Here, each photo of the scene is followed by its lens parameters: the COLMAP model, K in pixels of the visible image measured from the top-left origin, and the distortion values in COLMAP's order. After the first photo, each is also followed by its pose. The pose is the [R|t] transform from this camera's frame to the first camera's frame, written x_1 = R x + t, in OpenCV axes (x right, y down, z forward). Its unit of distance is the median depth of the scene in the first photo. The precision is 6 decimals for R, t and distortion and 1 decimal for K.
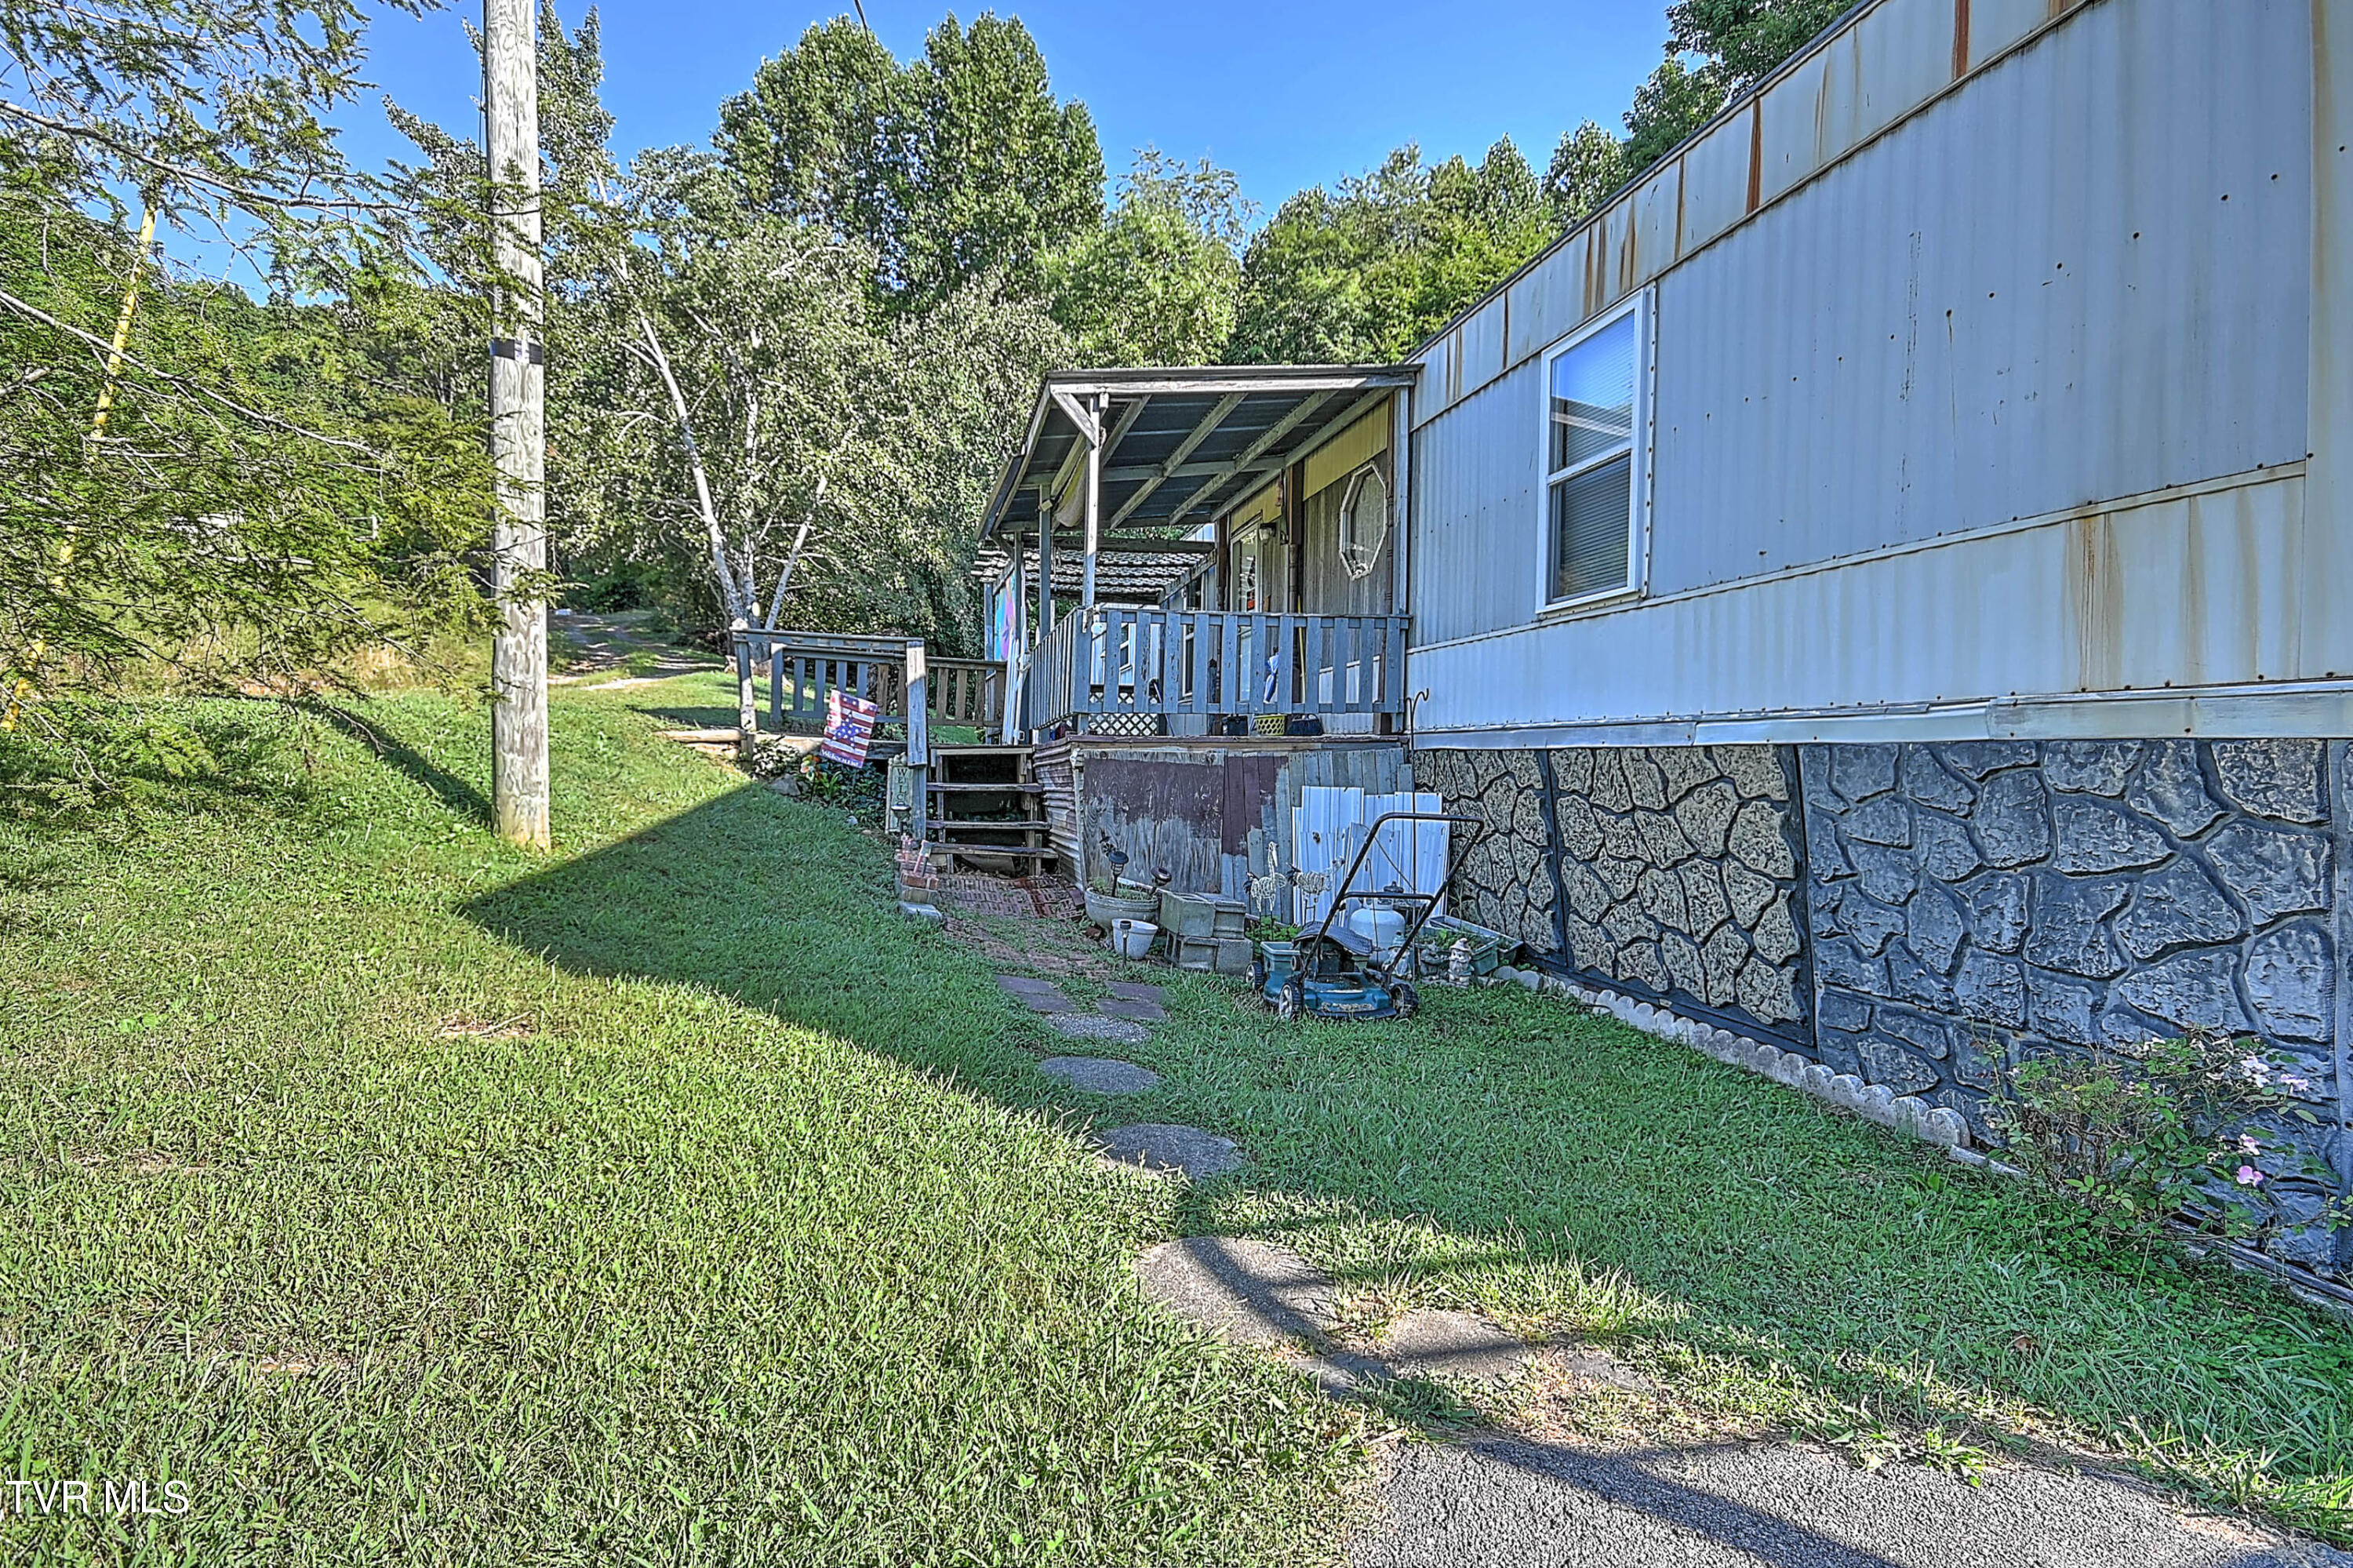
lens RADIAL K [[1072.1, 0, 1176.5], [0, 1072.1, 784.0], [0, 0, 1]] dist [0.017626, -0.000183]
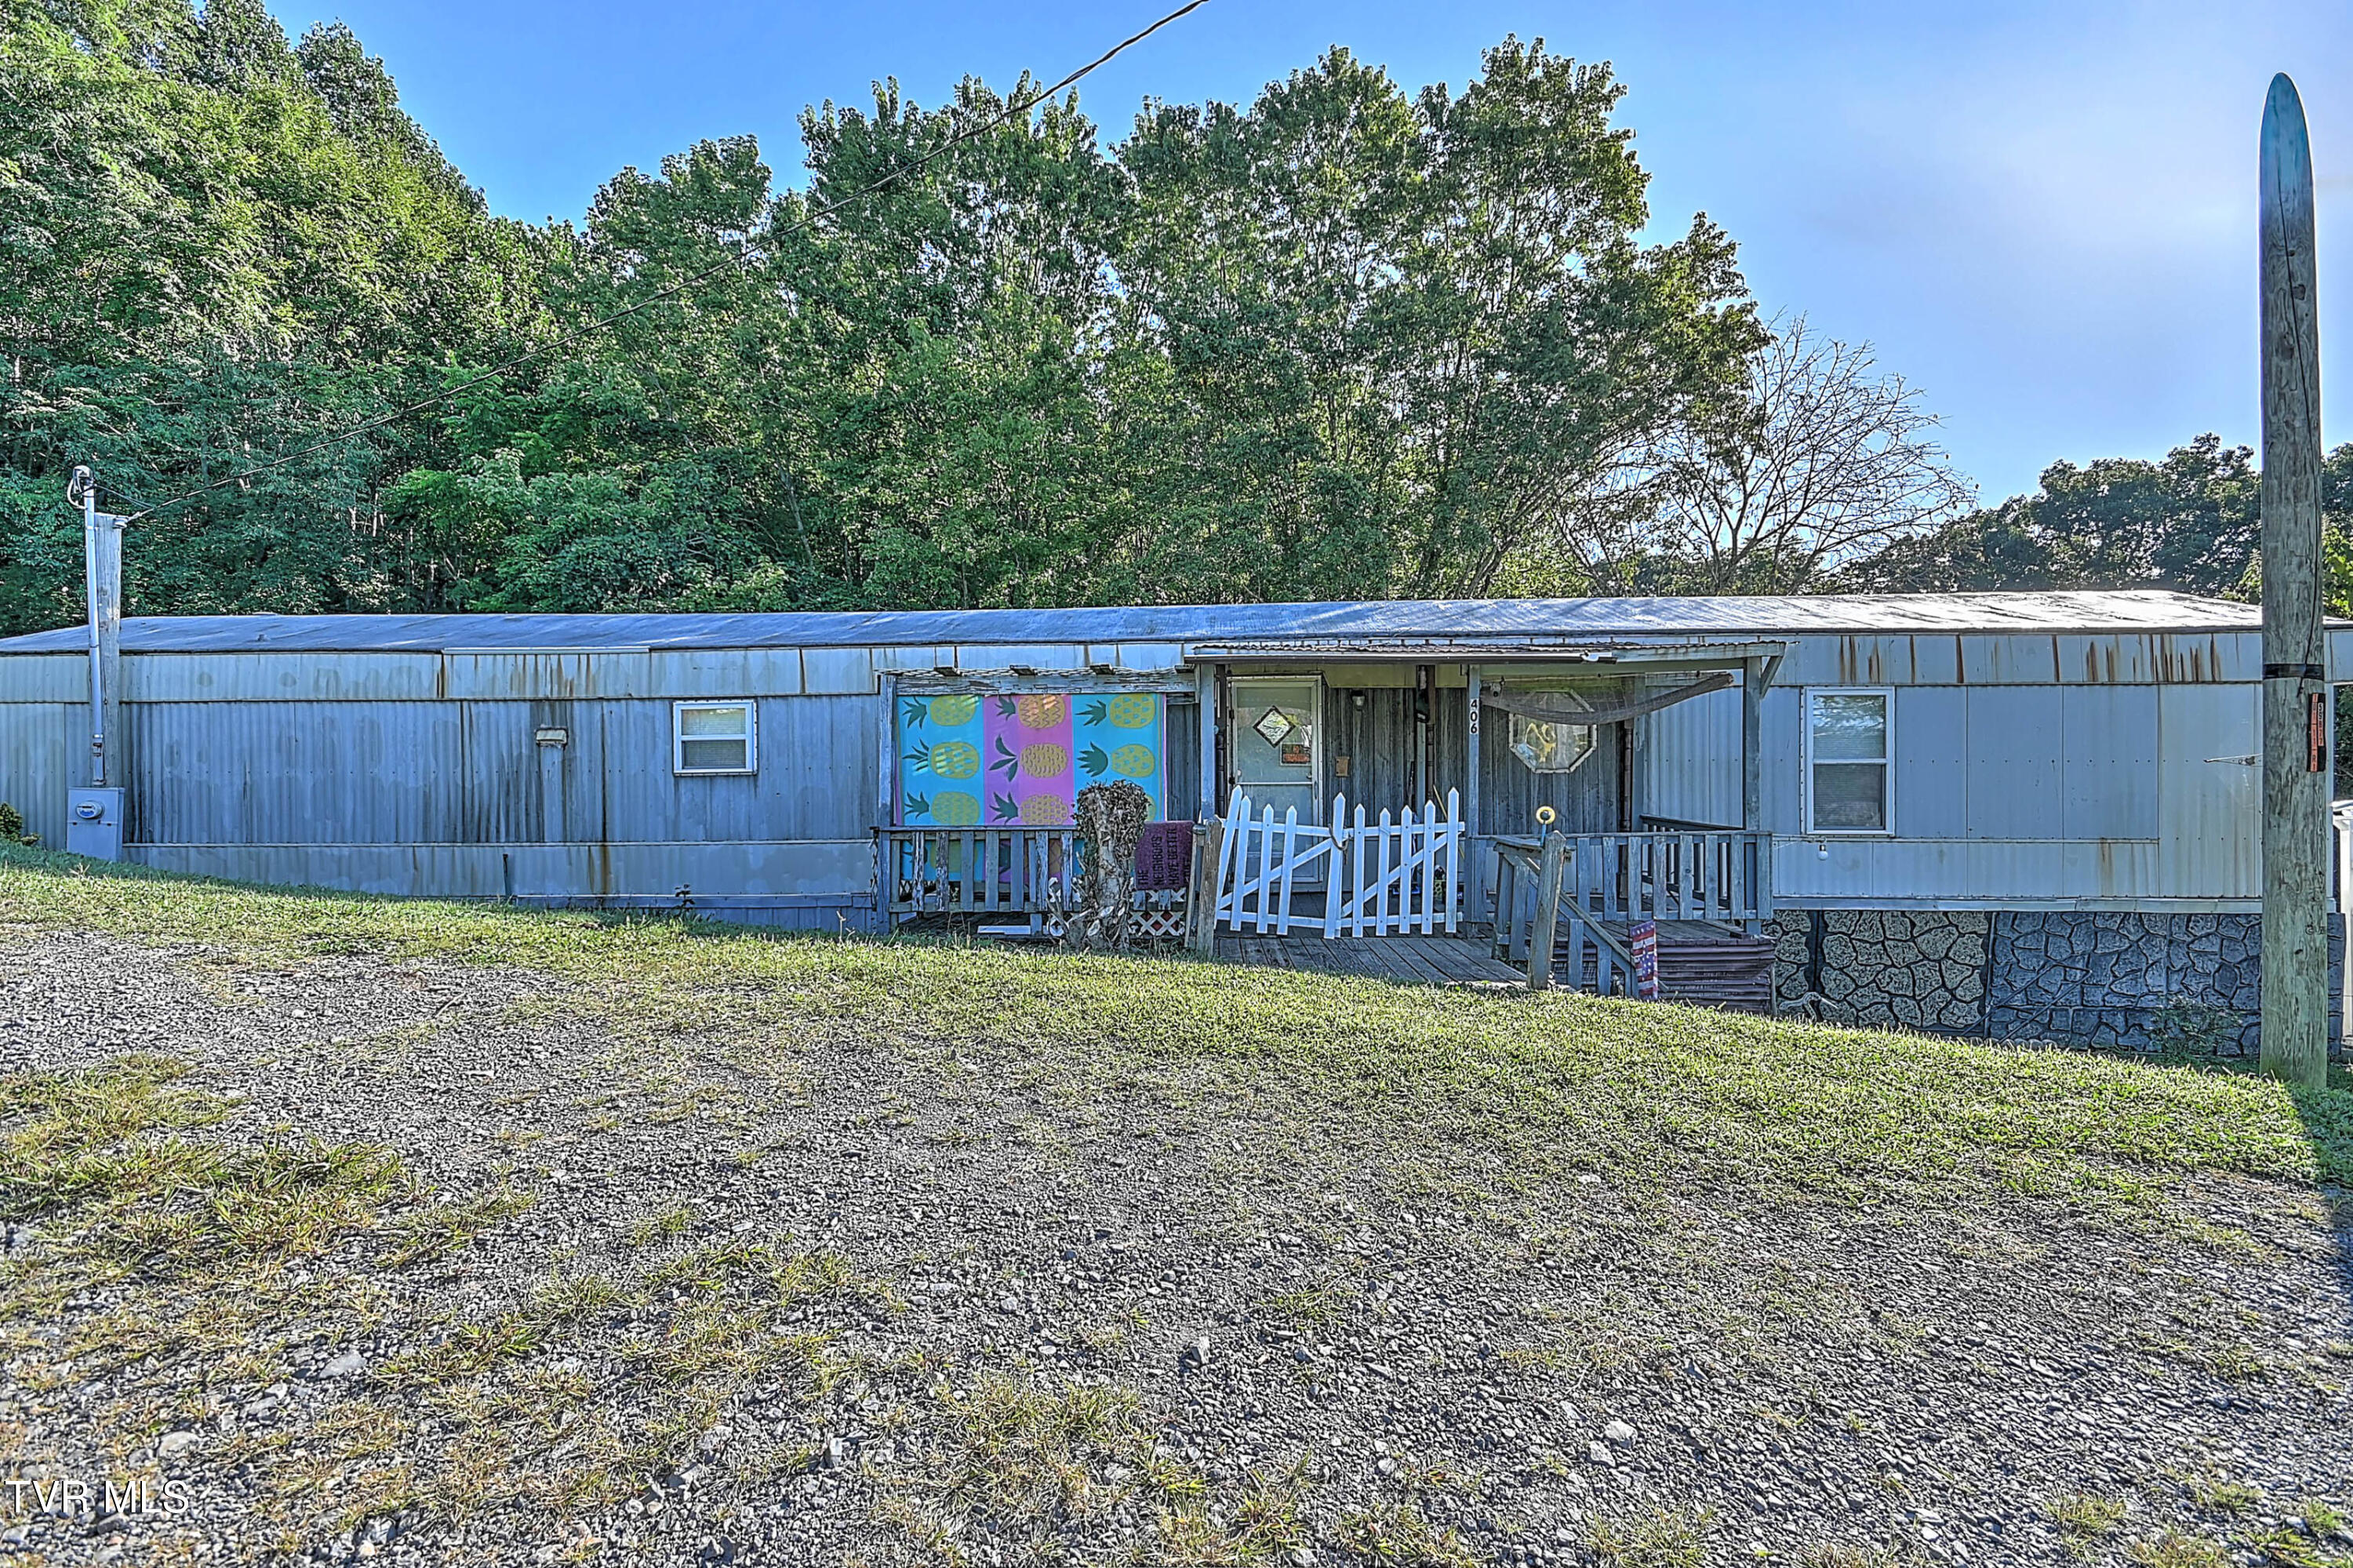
lens RADIAL K [[1024.7, 0, 1176.5], [0, 1024.7, 784.0], [0, 0, 1]] dist [0.000229, 0.000079]
pose [[0.309158, -0.009854, 0.950960, -0.947950], [0.021131, 0.999771, 0.003491, -0.159230], [-0.950776, 0.019016, 0.309296, 0.868574]]
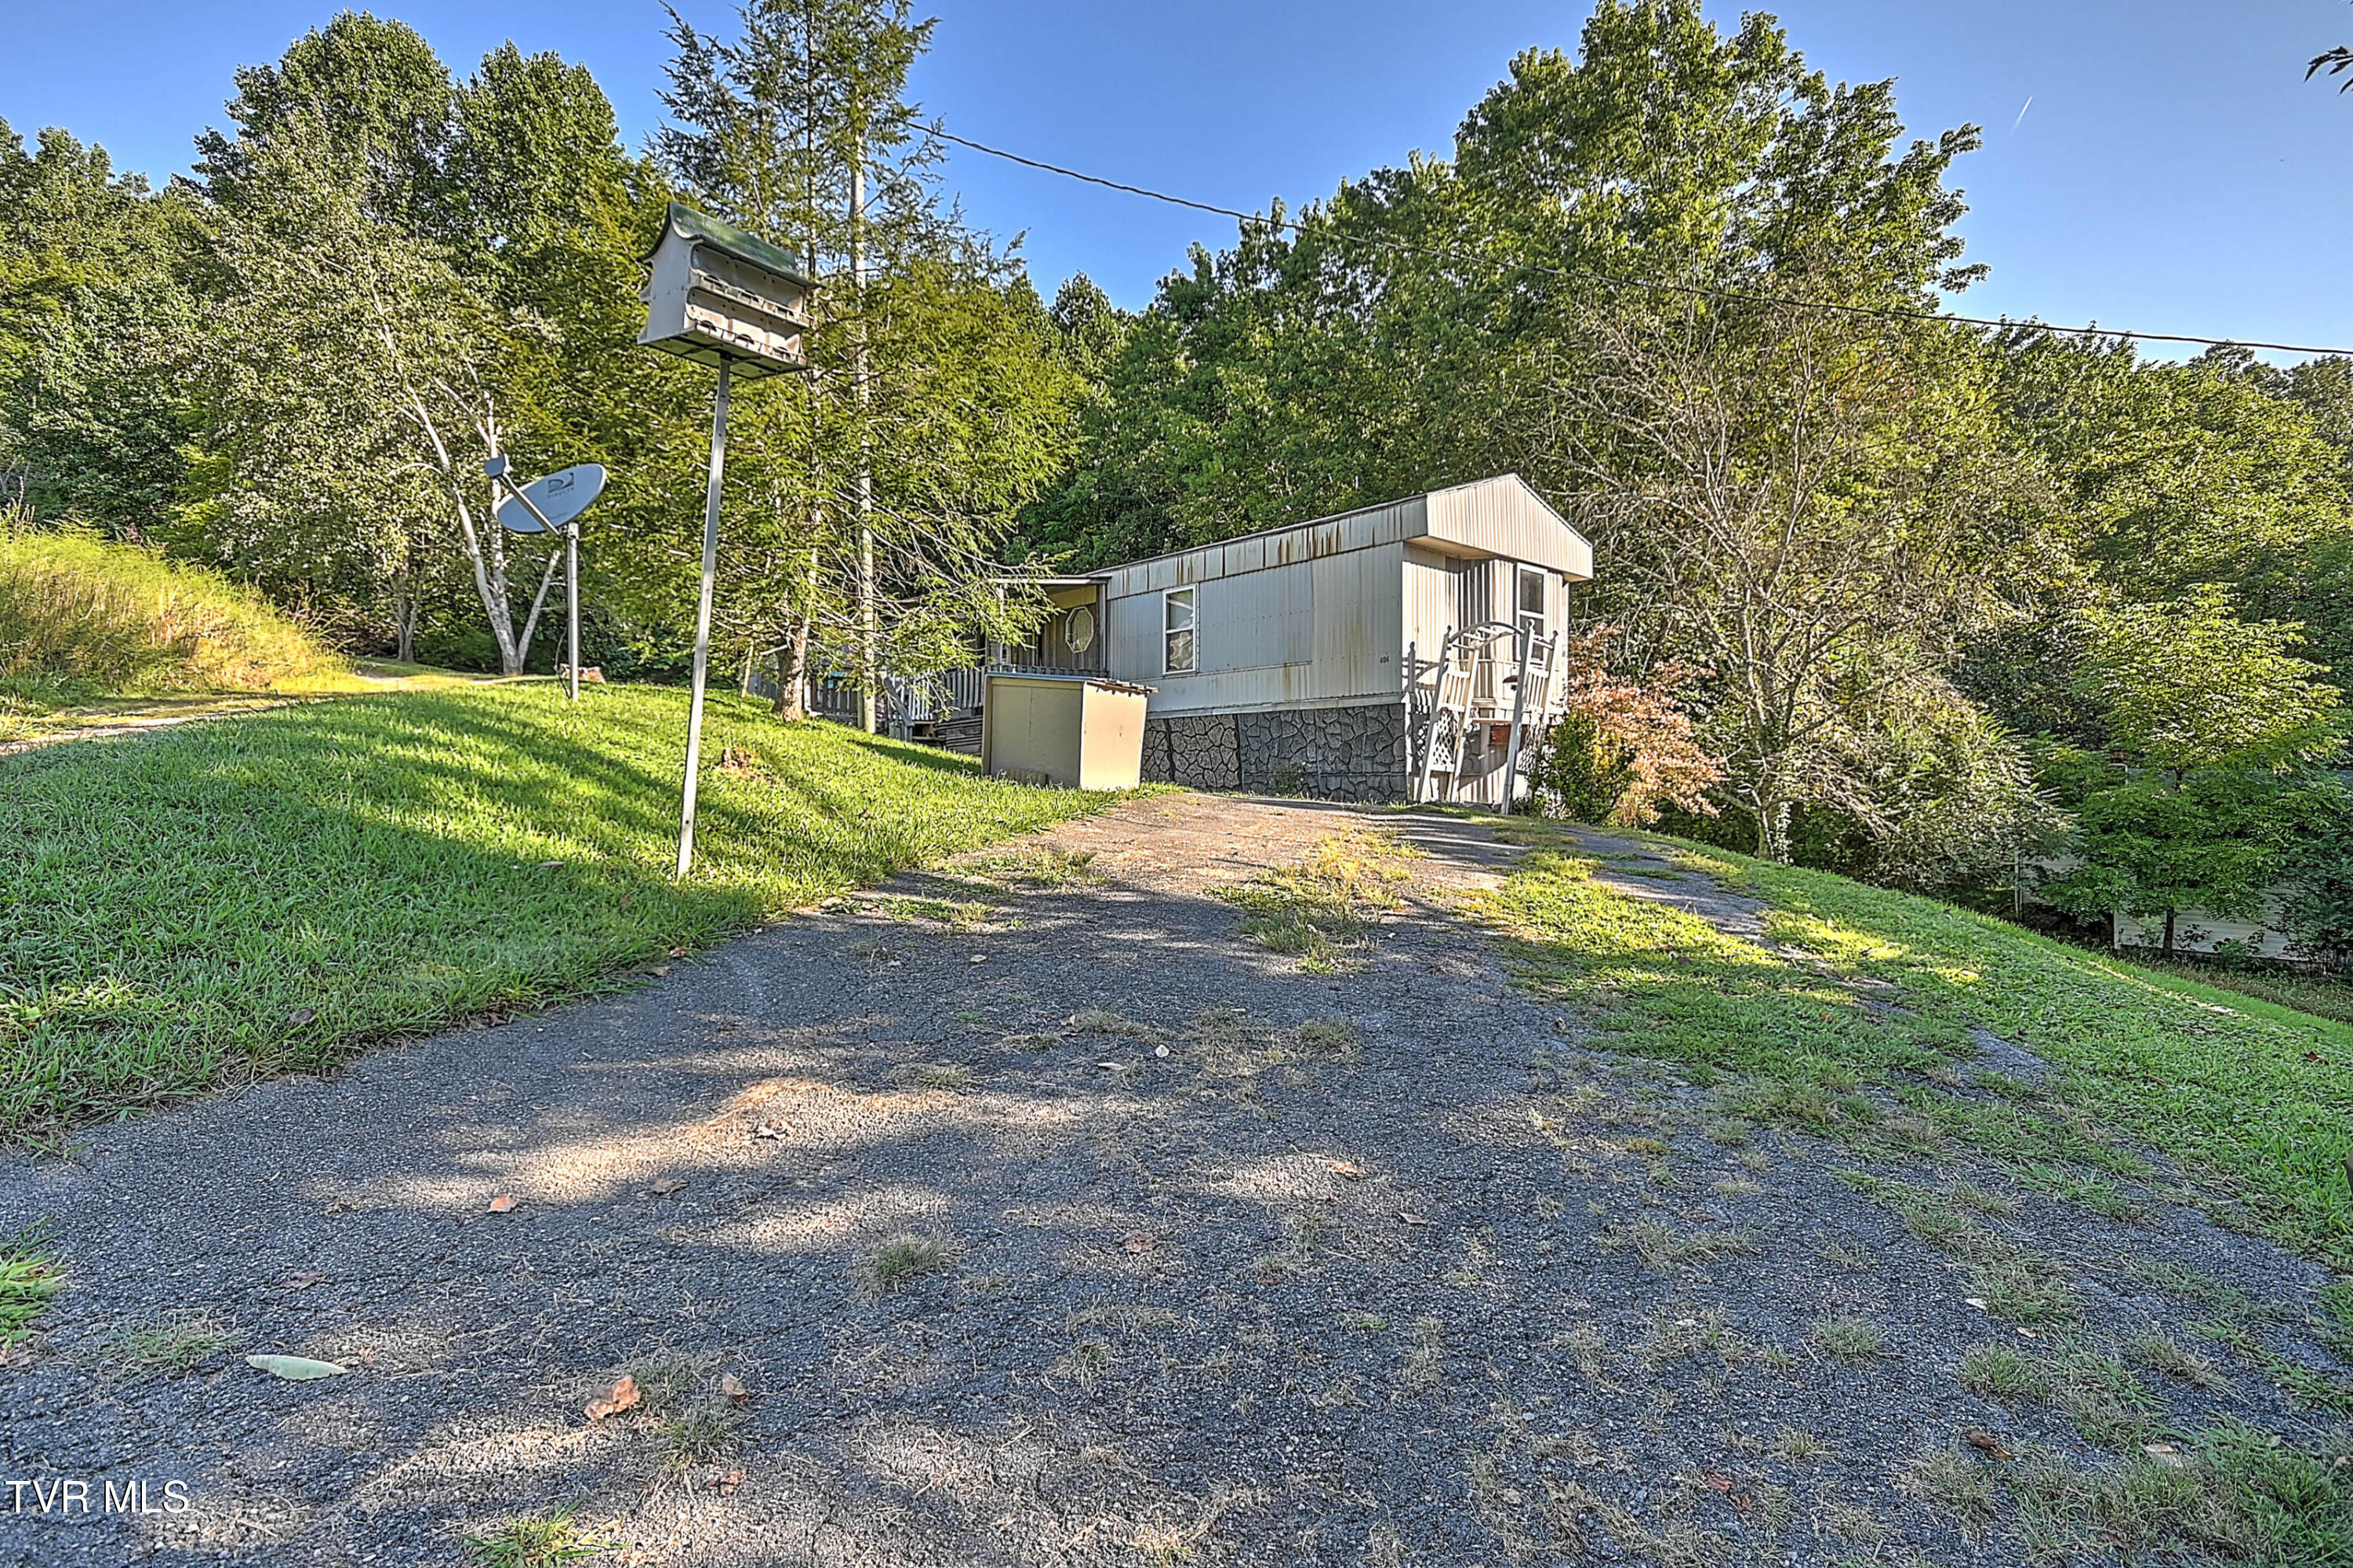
lens RADIAL K [[1072.1, 0, 1176.5], [0, 1072.1, 784.0], [0, 0, 1]] dist [0.017626, -0.000183]
pose [[0.890045, -0.007854, 0.455805, -0.612985], [0.015852, 0.999780, -0.013726, 0.116925], [-0.455597, 0.019442, 0.889974, -1.035616]]
